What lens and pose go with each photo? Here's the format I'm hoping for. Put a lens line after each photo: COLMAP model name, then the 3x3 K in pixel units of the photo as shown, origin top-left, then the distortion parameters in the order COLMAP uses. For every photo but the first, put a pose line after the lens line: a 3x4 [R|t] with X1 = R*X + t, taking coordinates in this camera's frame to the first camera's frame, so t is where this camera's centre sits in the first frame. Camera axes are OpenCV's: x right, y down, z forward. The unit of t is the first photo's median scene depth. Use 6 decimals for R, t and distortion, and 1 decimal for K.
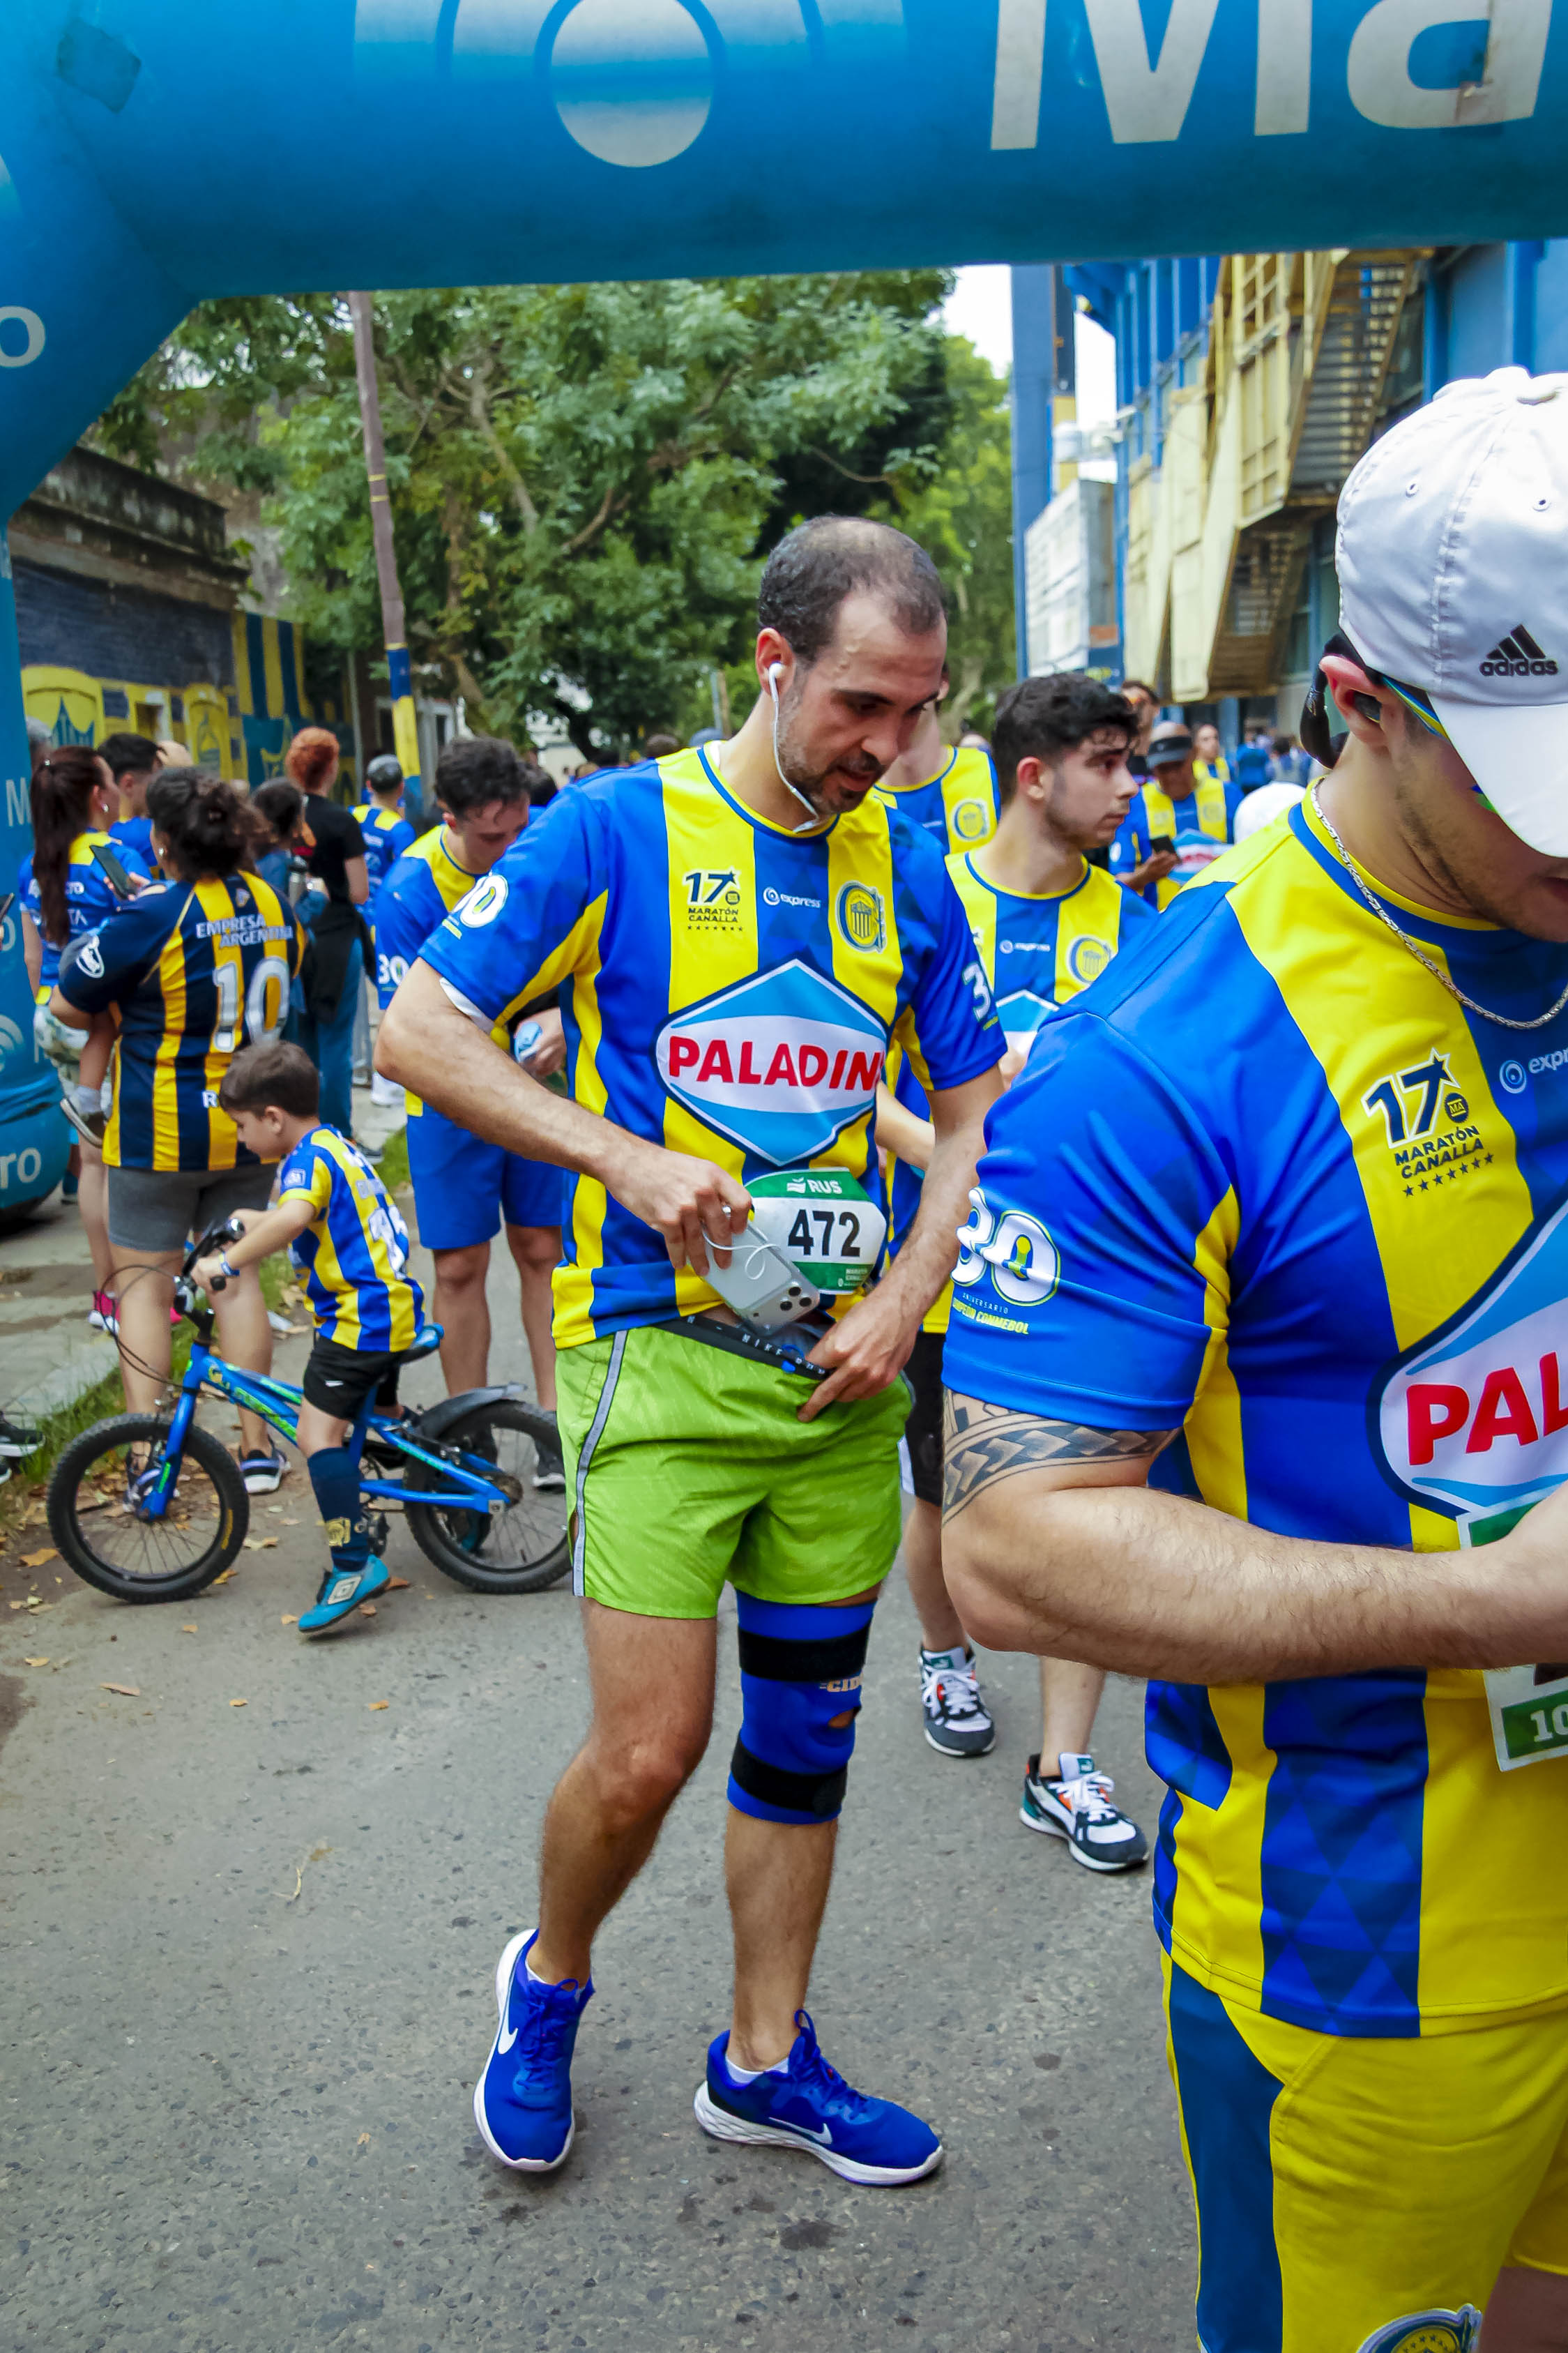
lens RADIAL K [[2527.2, 0, 784.0], [0, 2527.2, 1176.5], [0, 0, 1]] dist [-0.050136, 0.447837]
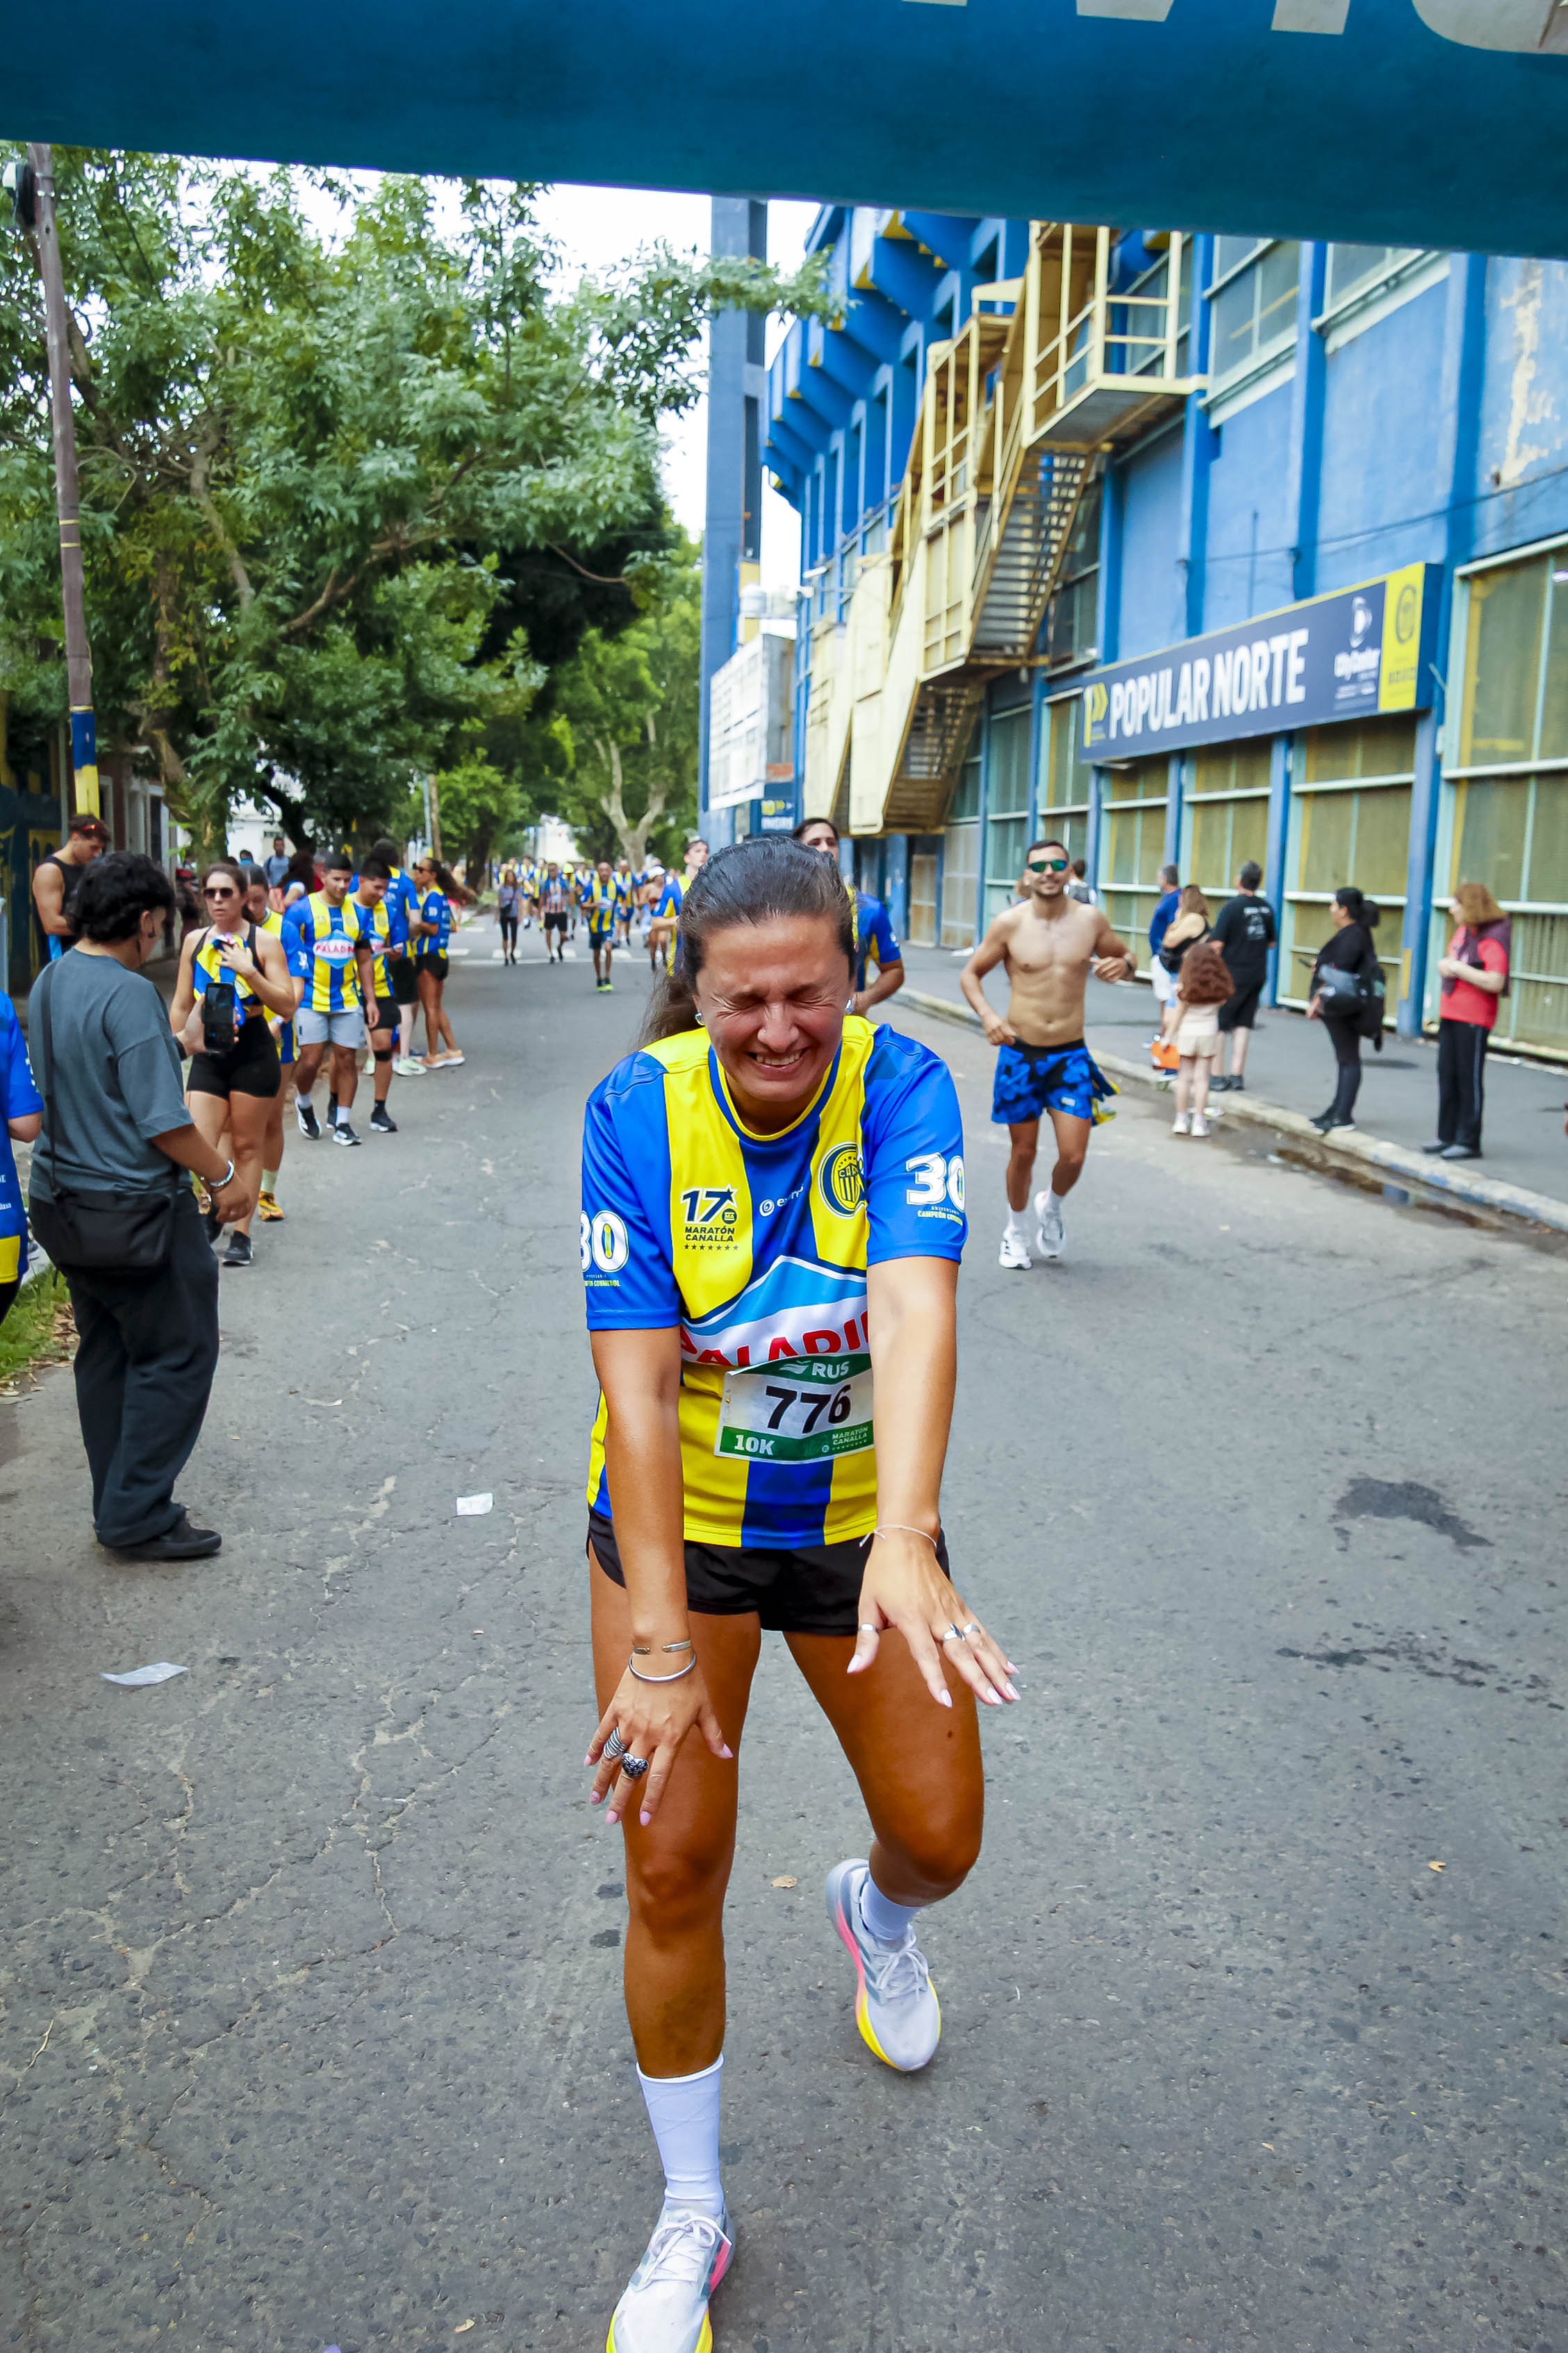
lens RADIAL K [[2165.7, 0, 785.2], [0, 2165.7, 1135.1], [0, 0, 1]] dist [0.012499, 0.012806]
pose [[0.988153, 0.050192, 0.145031, -0.005367], [-0.043897, 0.997963, -0.046288, -0.019483], [-0.147059, 0.039373, 0.988344, 0.119891]]
